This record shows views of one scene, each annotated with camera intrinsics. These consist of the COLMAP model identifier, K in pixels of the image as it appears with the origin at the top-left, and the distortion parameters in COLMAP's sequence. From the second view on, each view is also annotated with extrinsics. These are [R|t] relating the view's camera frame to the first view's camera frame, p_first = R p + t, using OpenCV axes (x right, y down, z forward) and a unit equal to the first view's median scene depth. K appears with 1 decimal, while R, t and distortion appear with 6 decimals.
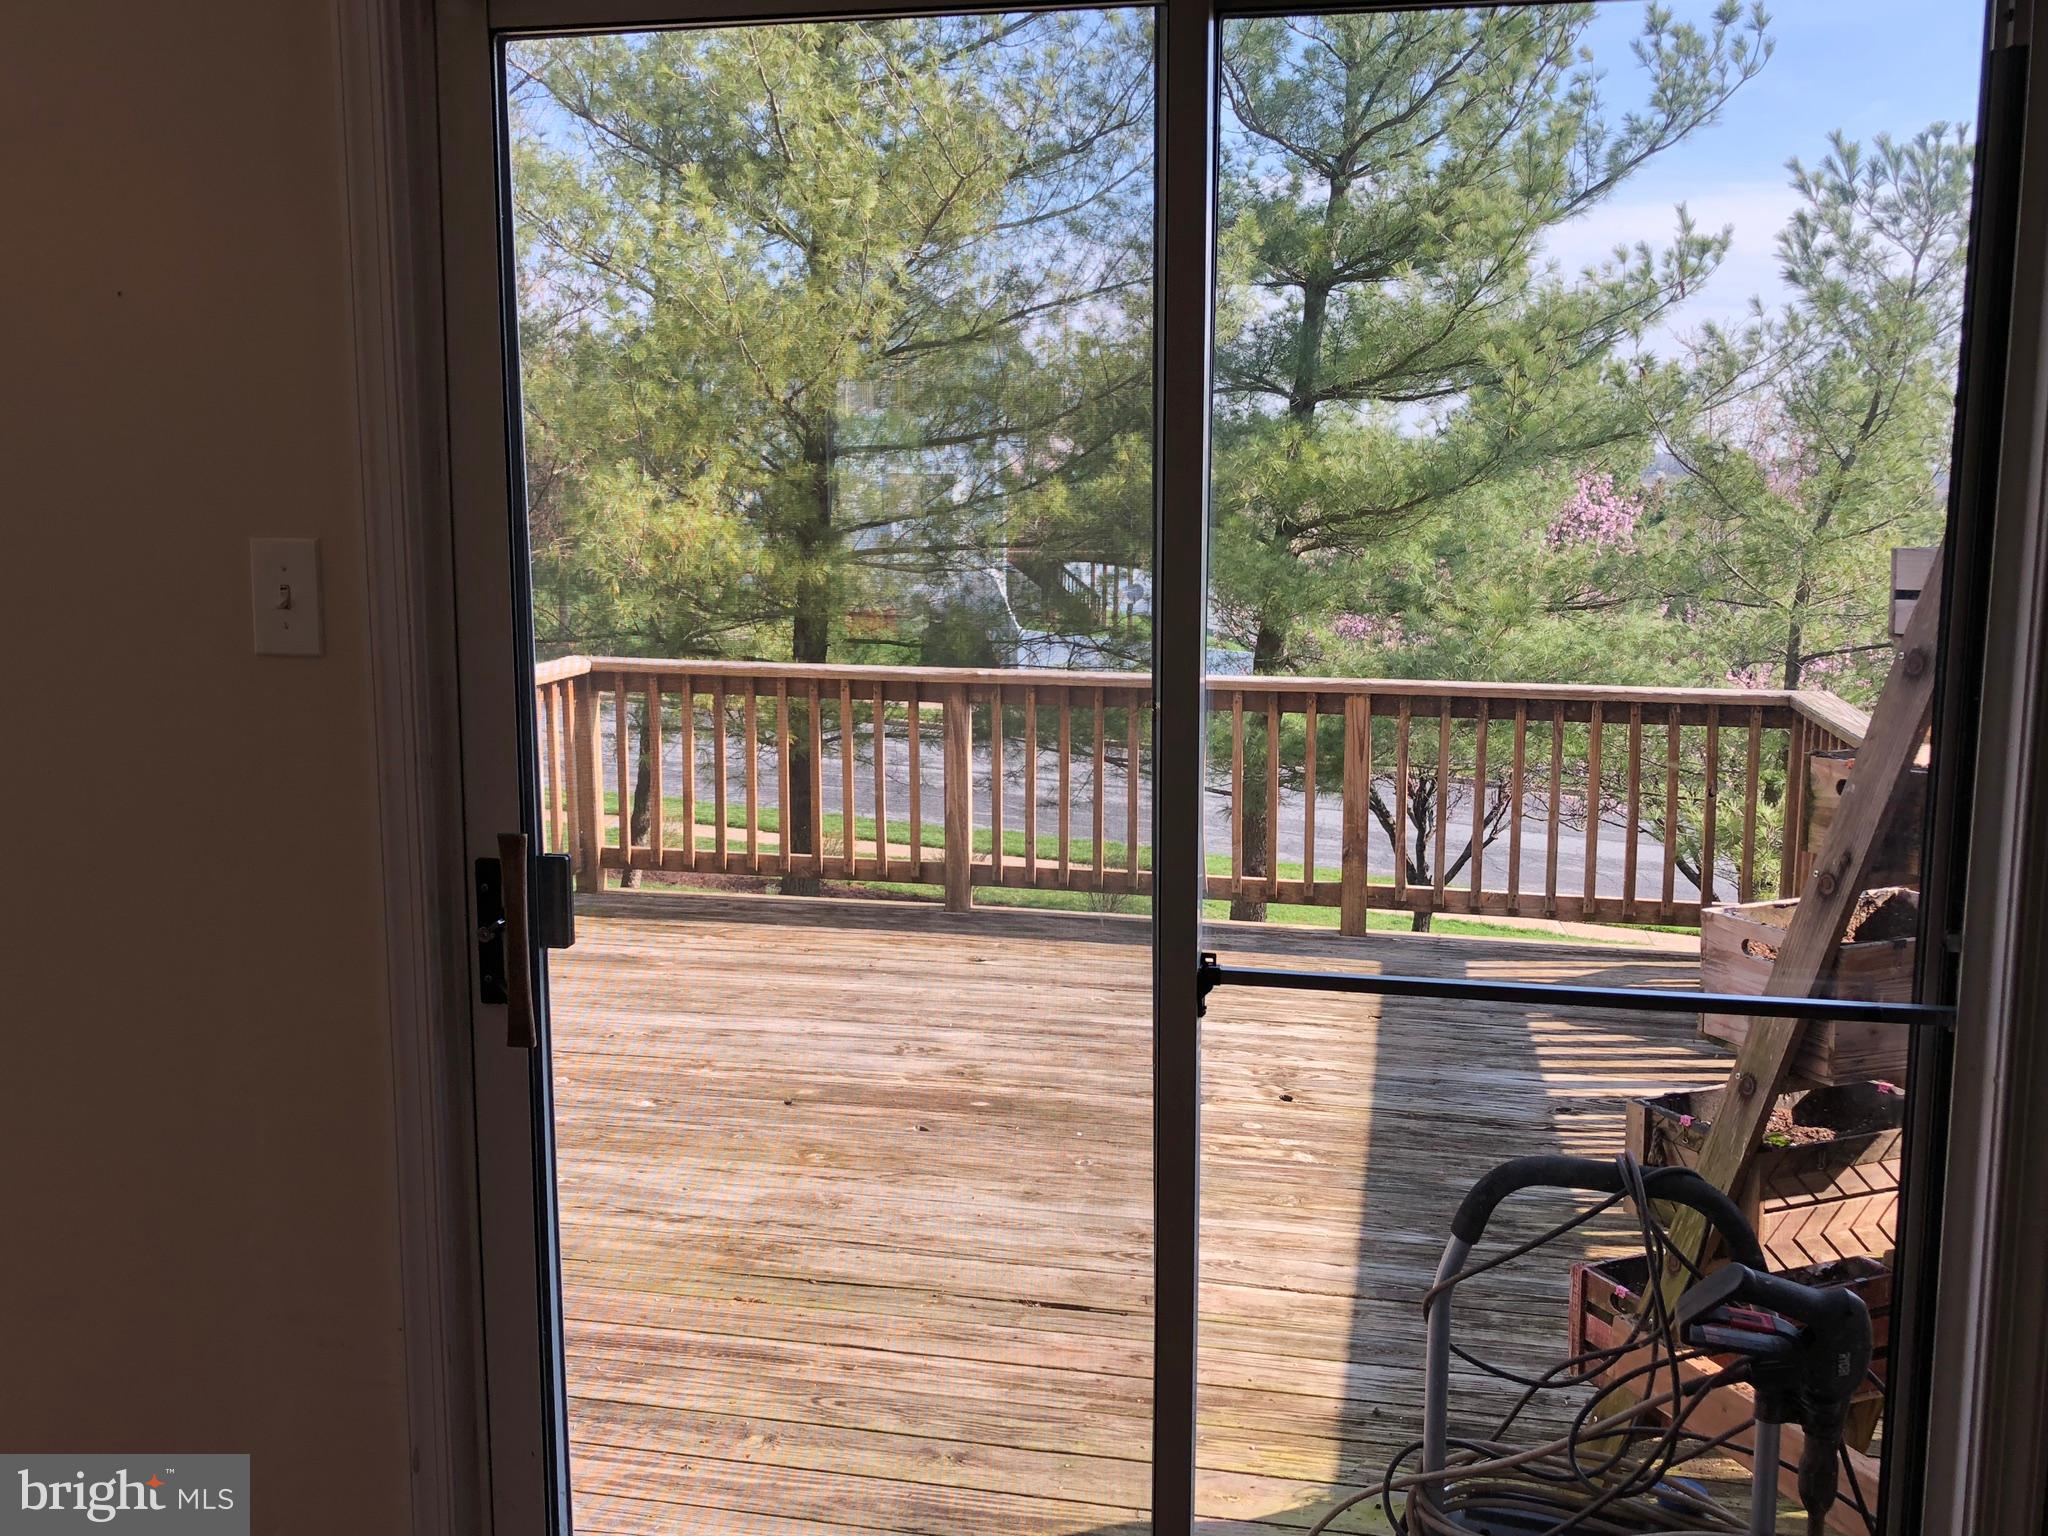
lens RADIAL K [[1882.8, 0, 1023.3], [0, 1882.8, 772.3], [0, 0, 1]] dist [0.011012, 0.000000]
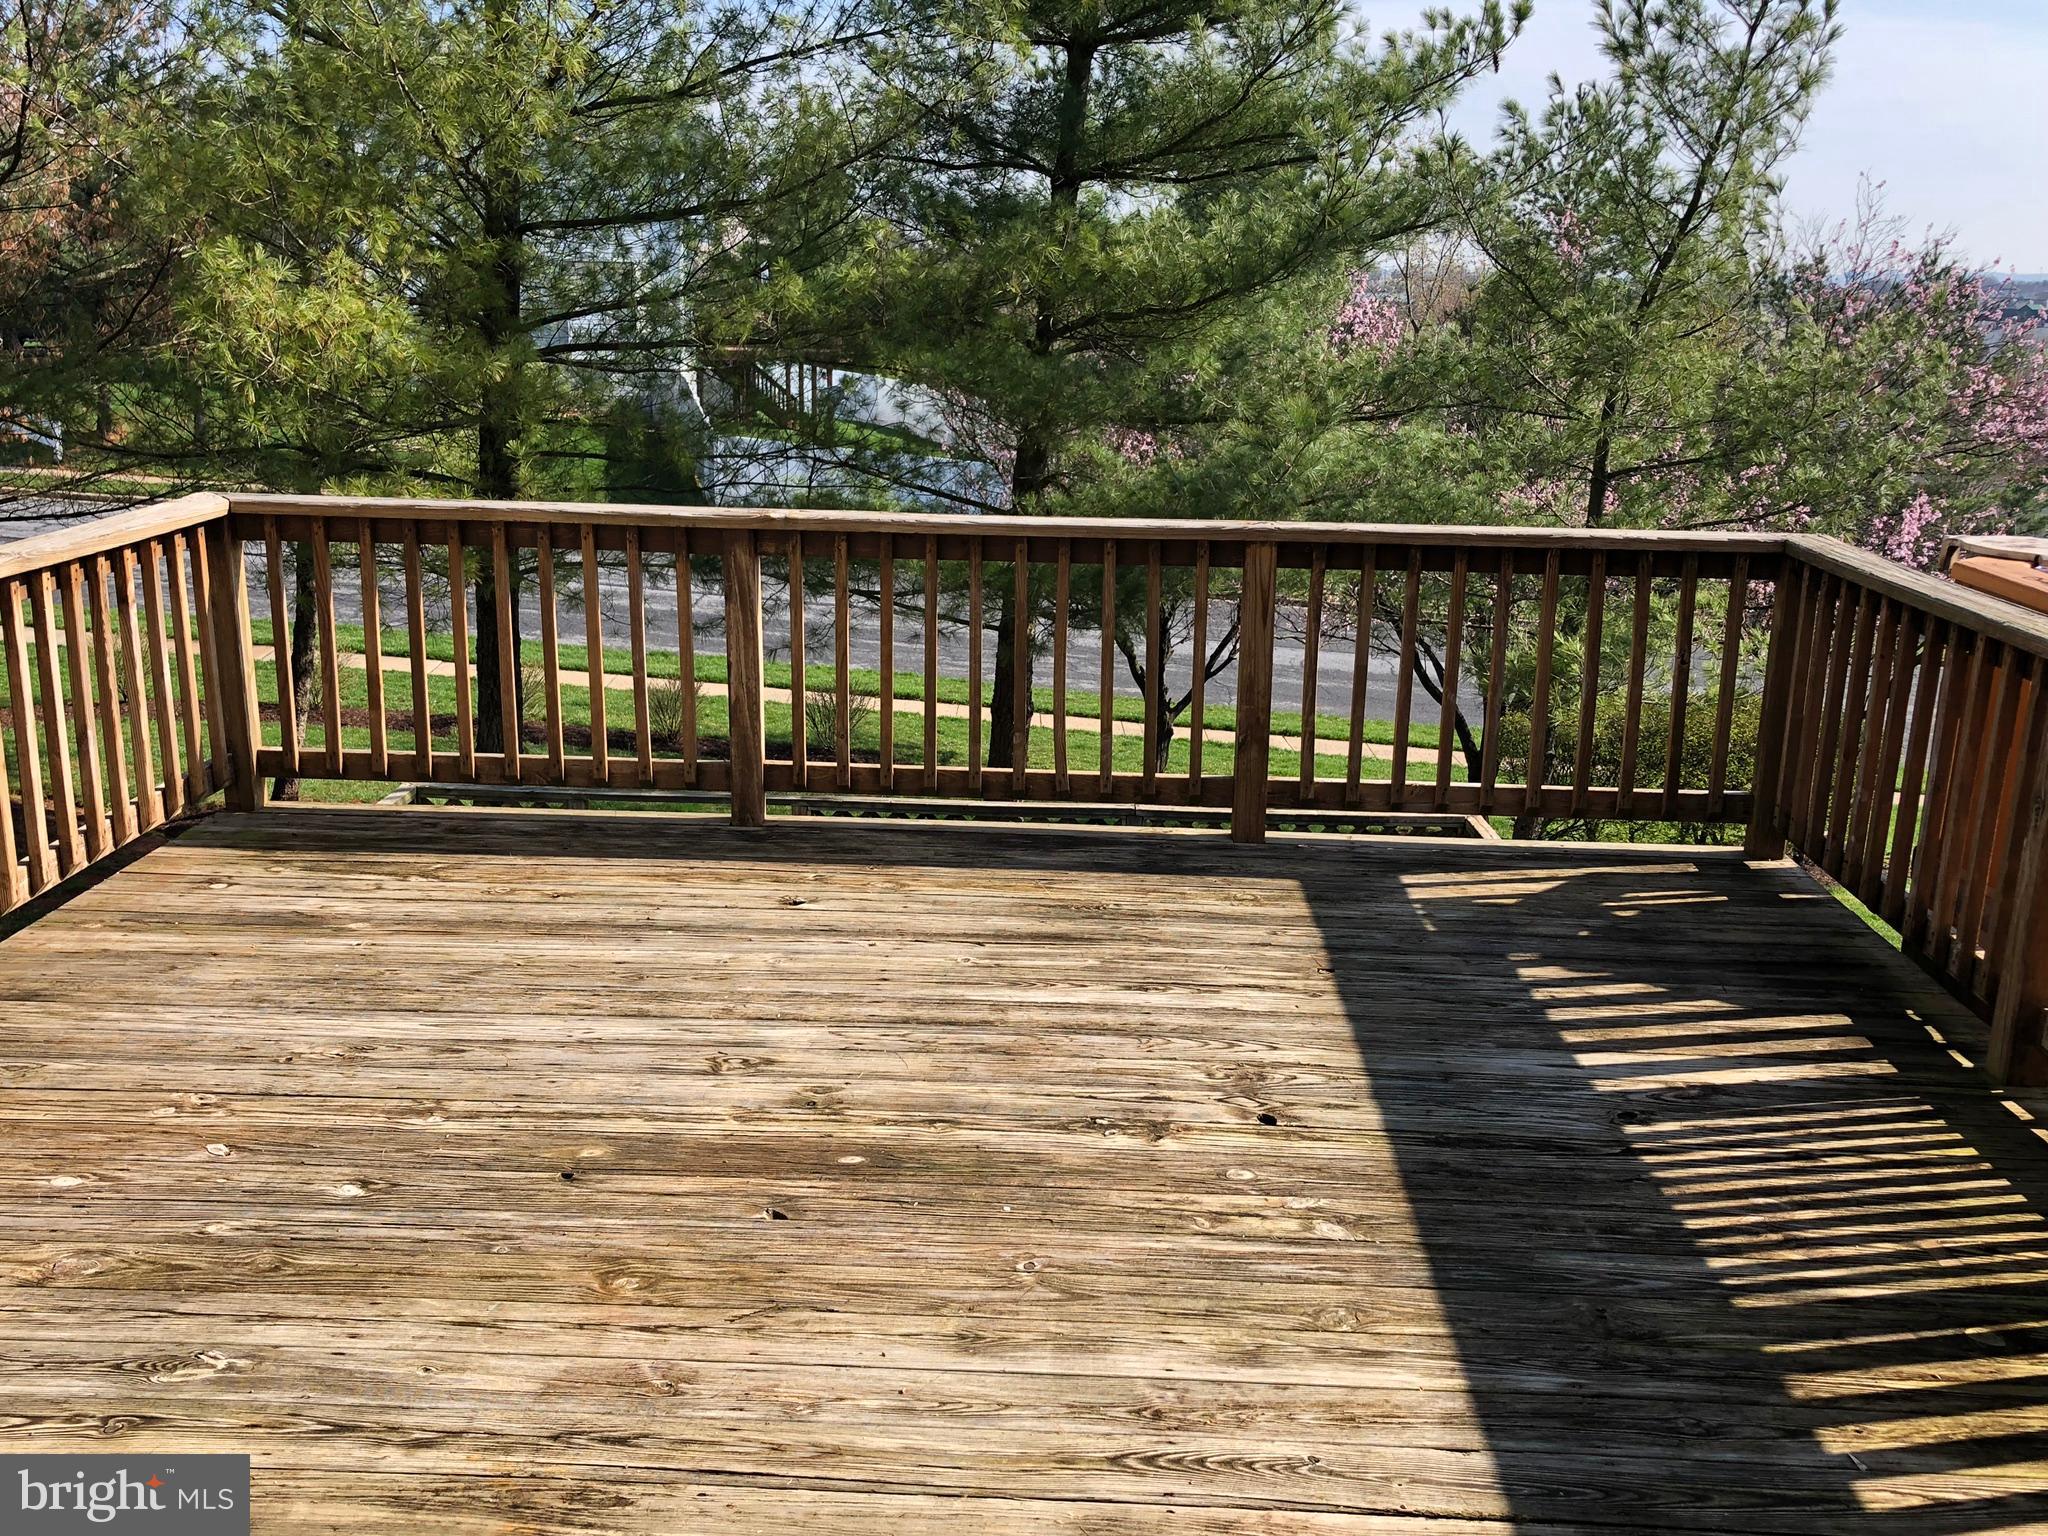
lens RADIAL K [[1882.8, 0, 1024.8], [0, 1882.8, 759.5], [0, 0, 1]] dist [0.011012, 0.000000]
pose [[0.985801, -0.027909, 0.165582, -0.053087], [0.011691, 0.995105, 0.098126, -0.029213], [-0.167510, -0.094797, 0.981302, 0.238773]]
